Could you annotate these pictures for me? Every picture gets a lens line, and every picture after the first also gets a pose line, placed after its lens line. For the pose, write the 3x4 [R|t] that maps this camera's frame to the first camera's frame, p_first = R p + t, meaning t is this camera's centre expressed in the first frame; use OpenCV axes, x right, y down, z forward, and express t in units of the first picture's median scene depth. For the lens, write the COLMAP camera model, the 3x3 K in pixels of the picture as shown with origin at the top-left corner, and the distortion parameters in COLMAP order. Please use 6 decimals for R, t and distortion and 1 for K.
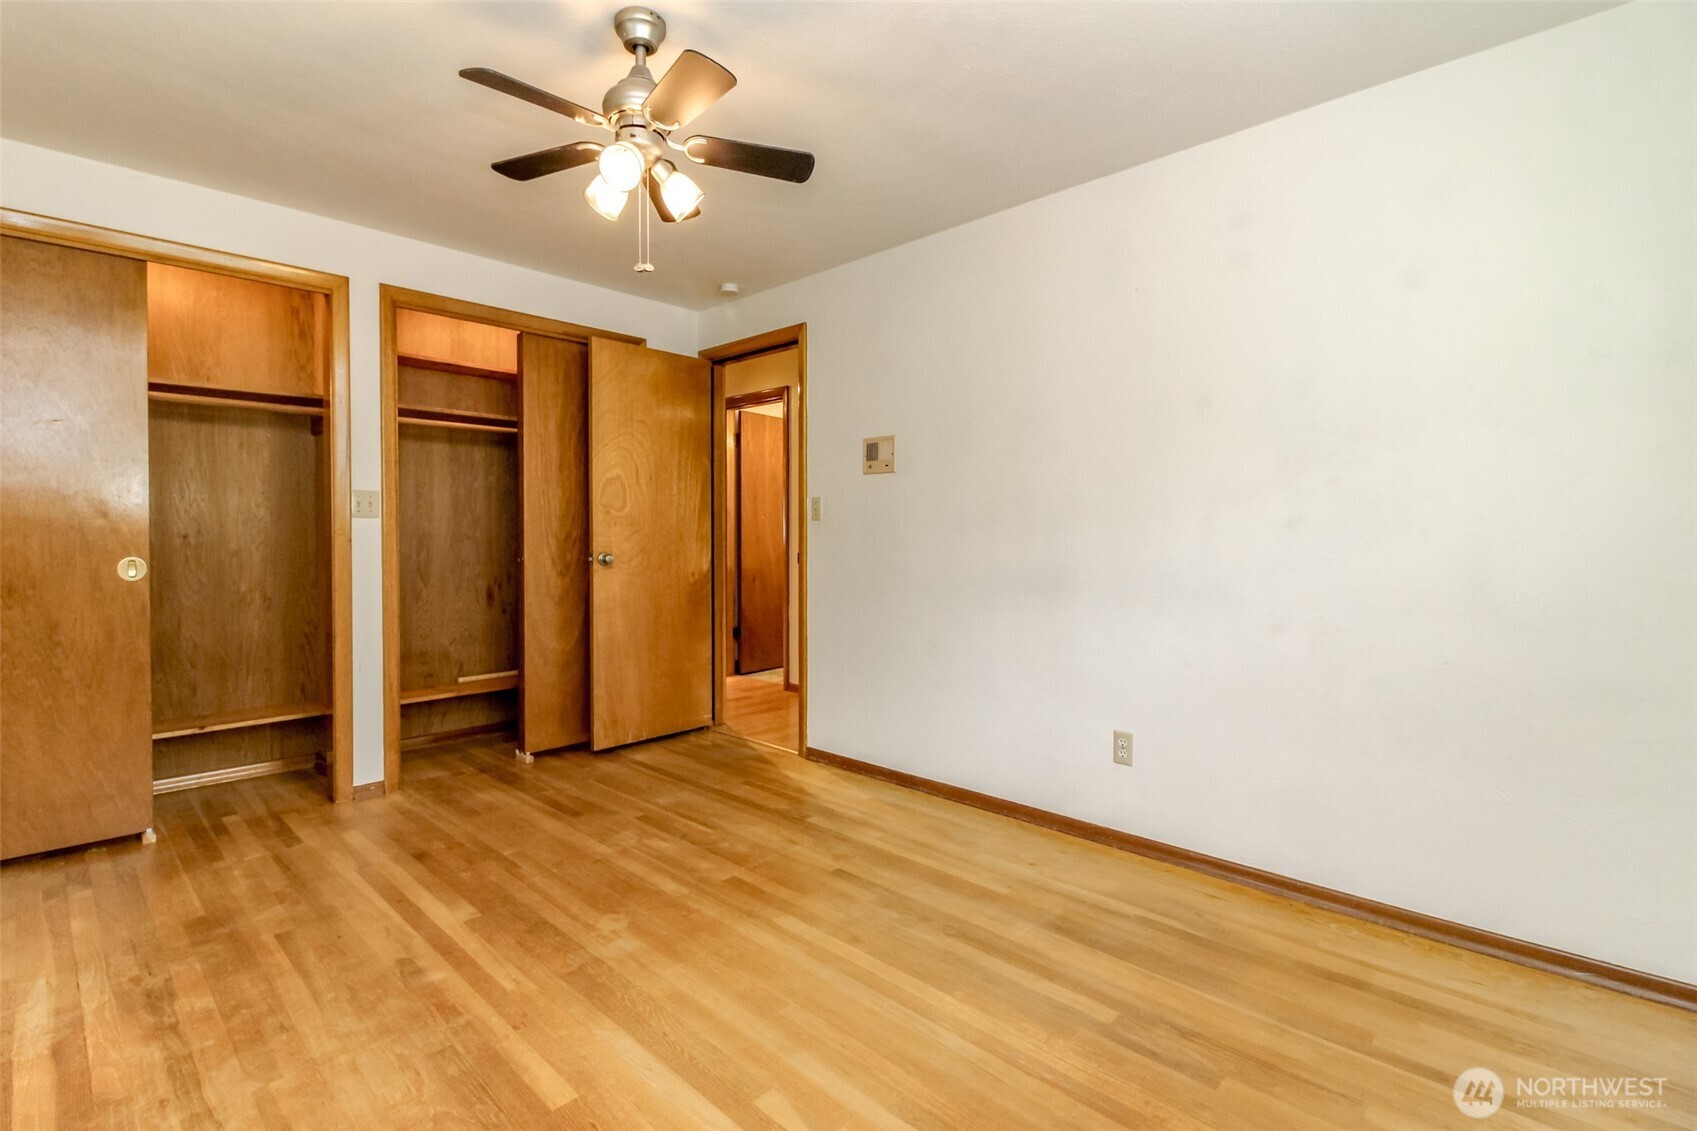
lens RADIAL K [[780.4, 0, 832.3], [0, 780.4, 545.0], [0, 0, 1]] dist [0.018137, -0.010571]
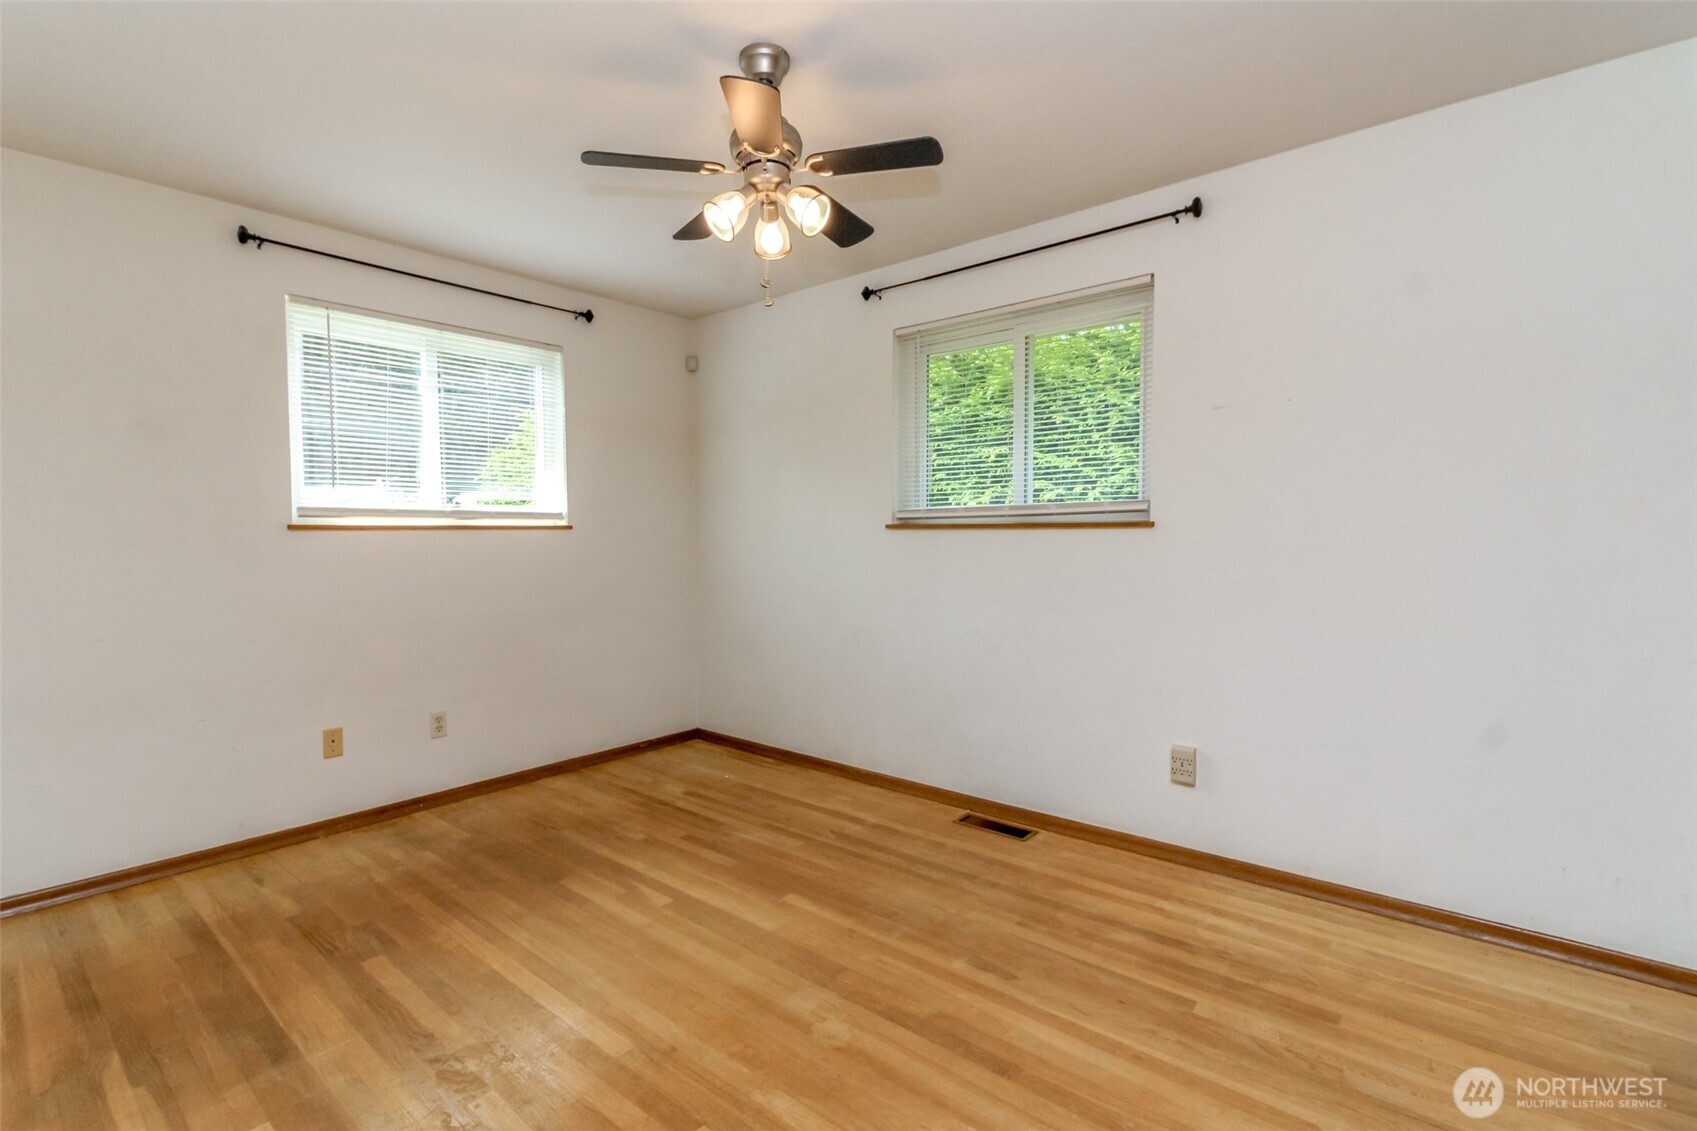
lens RADIAL K [[780.4, 0, 832.3], [0, 780.4, 545.0], [0, 0, 1]] dist [0.018137, -0.010571]
pose [[-0.998142, 0.007656, -0.060441, -0.269255], [0.005997, 0.999602, 0.027580, -0.065366], [0.060628, 0.027166, -0.997791, 2.088946]]
